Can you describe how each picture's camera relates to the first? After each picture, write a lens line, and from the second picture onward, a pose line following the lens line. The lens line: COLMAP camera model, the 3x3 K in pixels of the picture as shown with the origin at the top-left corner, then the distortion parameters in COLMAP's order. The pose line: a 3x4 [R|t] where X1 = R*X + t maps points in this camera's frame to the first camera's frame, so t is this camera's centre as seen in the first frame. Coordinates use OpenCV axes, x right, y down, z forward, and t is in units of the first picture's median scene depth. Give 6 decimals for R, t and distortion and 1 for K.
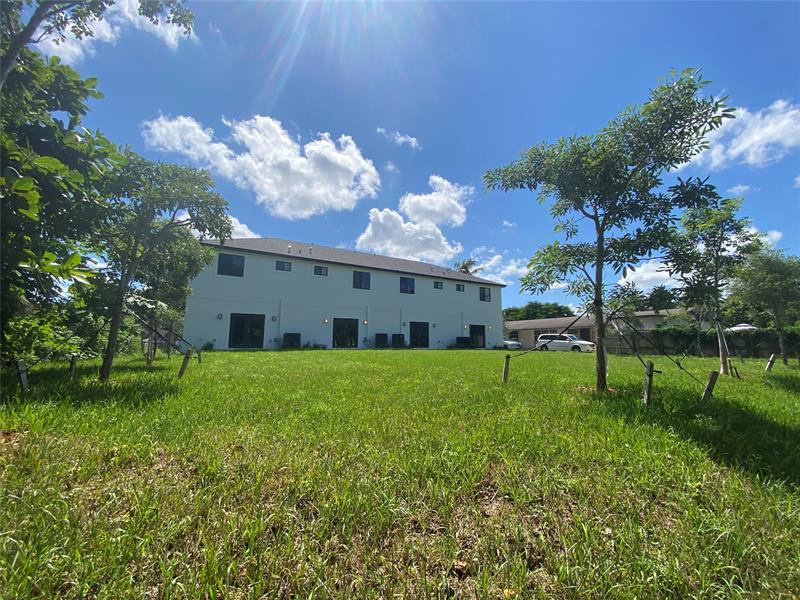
lens RADIAL K [[328.2, 0, 403.0], [0, 328.2, 303.1], [0, 0, 1]] dist [0.000069, -0.000035]
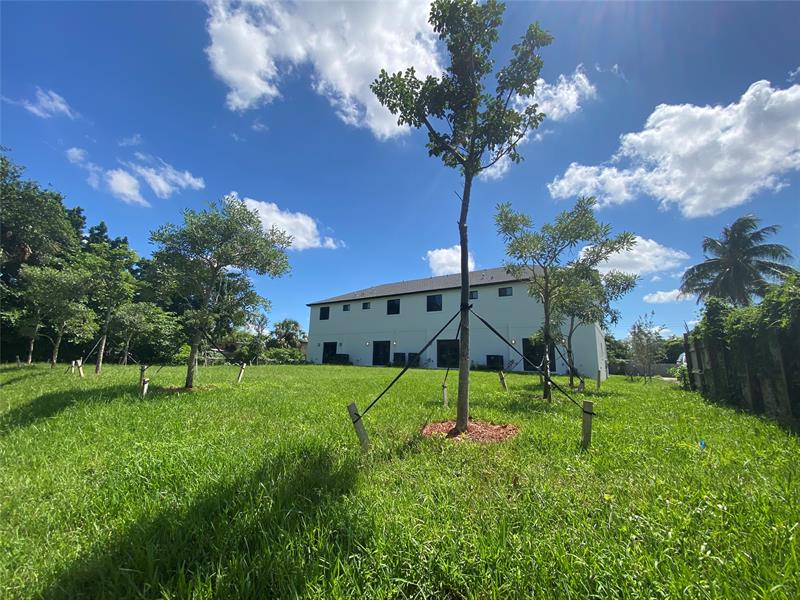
lens RADIAL K [[328.2, 0, 403.9], [0, 328.2, 299.0], [0, 0, 1]] dist [0.000069, -0.000035]
pose [[0.412036, -0.170519, -0.895070, 0.976246], [0.087895, 0.985190, -0.147226, 0.080008], [0.906918, -0.018010, 0.420921, 0.575365]]
